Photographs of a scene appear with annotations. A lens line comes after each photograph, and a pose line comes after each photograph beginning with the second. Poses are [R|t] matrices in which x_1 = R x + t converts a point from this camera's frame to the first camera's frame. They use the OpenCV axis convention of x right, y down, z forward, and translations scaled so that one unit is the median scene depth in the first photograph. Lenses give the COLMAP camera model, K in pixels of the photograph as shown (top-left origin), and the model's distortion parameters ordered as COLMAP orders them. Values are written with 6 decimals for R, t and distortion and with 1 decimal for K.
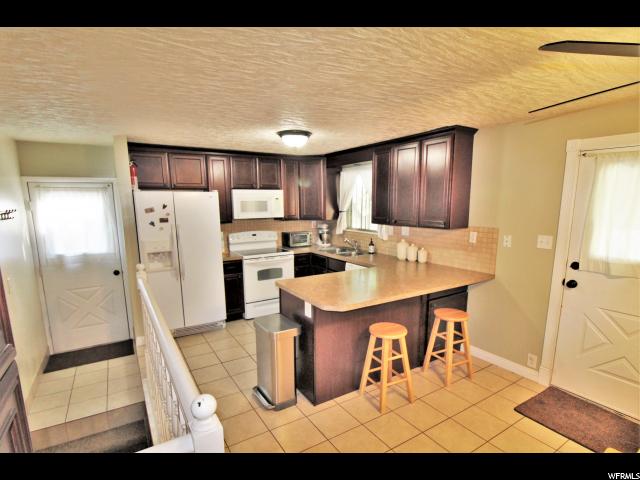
lens RADIAL K [[335.2, 0, 317.7], [0, 335.2, 263.0], [0, 0, 1]] dist [-0.003684, -0.000660]
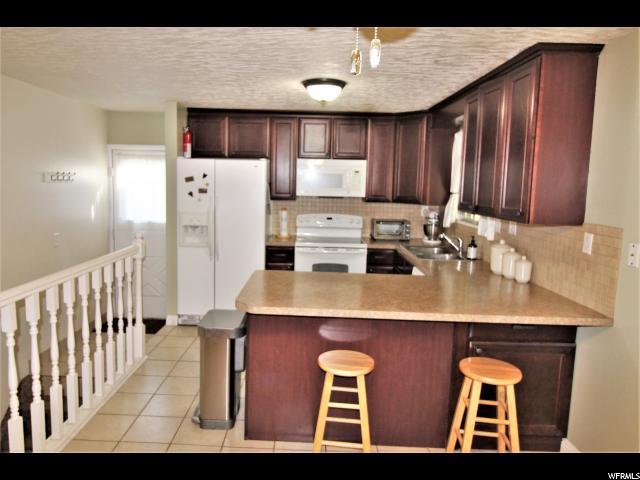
lens RADIAL K [[456.6, 0, 289.0], [0, 456.6, 240.3], [0, 0, 1]] dist [0.002391, -0.000958]
pose [[0.827481, 0.100611, -0.552406, 0.358112], [-0.132506, 0.991019, -0.017993, -0.003912], [0.545634, 0.088086, 0.833381, 0.098185]]
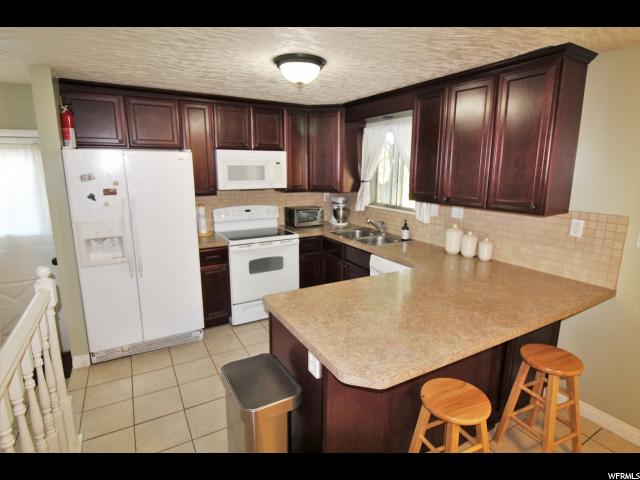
lens RADIAL K [[346.1, 0, 320.0], [0, 346.1, 240.0], [0, 0, 1]] dist [-0.005054, -0.001294]
pose [[0.999423, 0.020207, -0.027310, -0.003979], [-0.019466, 0.999442, 0.027143, -0.047744], [0.027843, -0.026595, 0.999258, 0.252060]]
